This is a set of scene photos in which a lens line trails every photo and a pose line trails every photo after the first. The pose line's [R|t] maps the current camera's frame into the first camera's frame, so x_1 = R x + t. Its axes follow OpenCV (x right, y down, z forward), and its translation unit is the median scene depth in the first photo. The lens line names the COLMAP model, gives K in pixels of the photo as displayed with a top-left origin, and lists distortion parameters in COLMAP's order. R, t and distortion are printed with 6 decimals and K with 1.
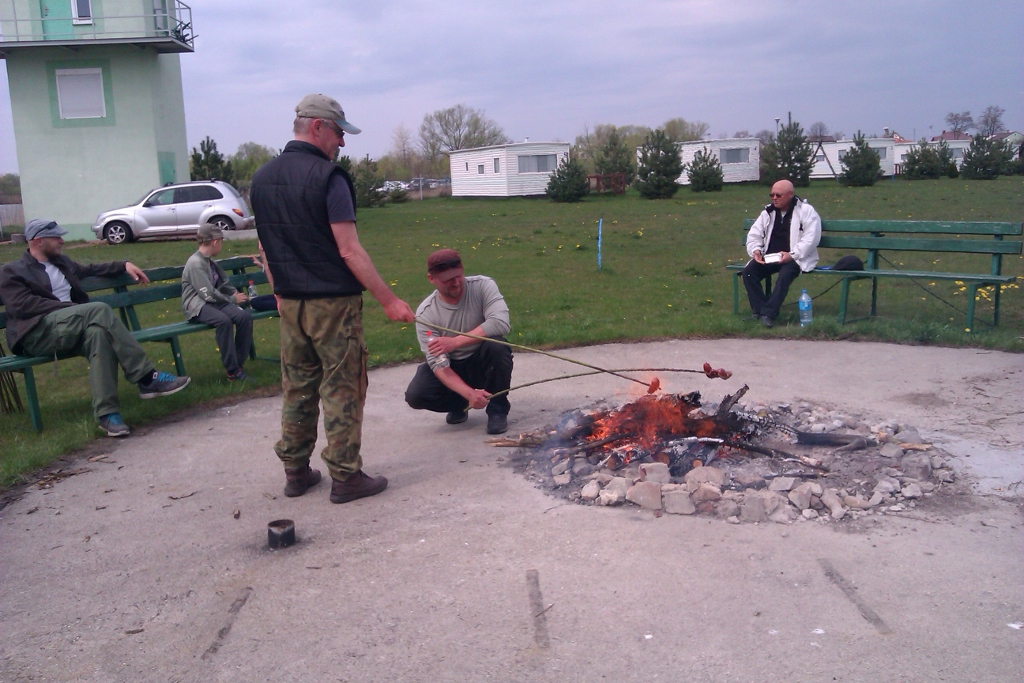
lens RADIAL K [[1044.4, 0, 519.0], [0, 1044.4, 342.5], [0, 0, 1]] dist [0.014899, 0.000000]
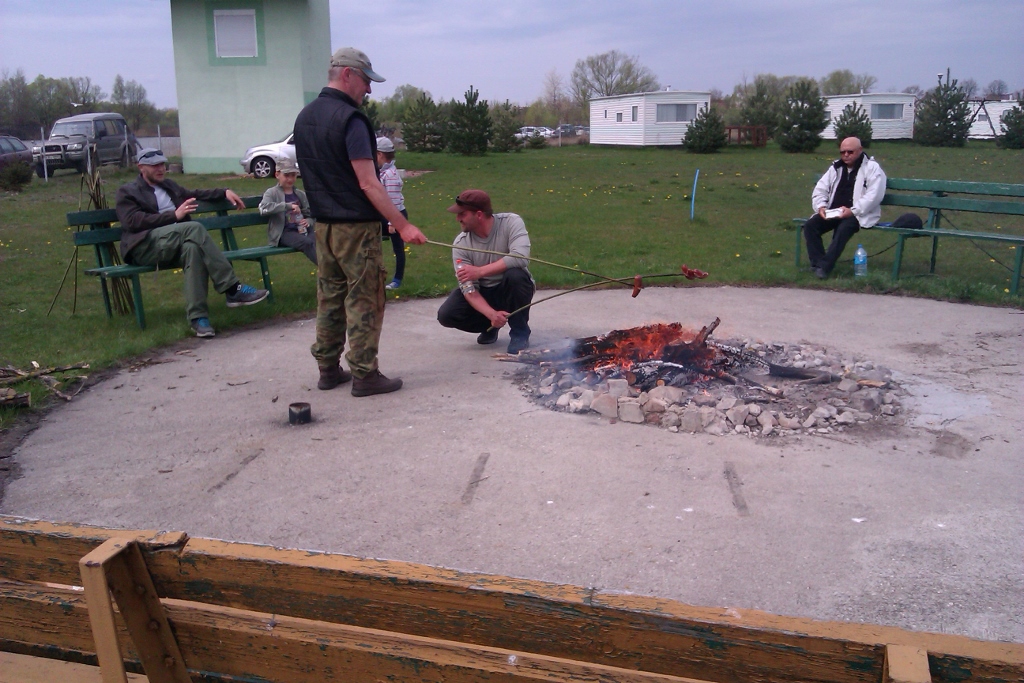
lens RADIAL K [[1044.4, 0, 527.6], [0, 1044.4, 368.3], [0, 0, 1]] dist [0.014899, 0.000000]
pose [[0.989190, 0.063257, -0.132295, 0.142539], [-0.053545, 0.995690, 0.075726, 0.016535], [0.136515, -0.067824, 0.988314, -0.125001]]
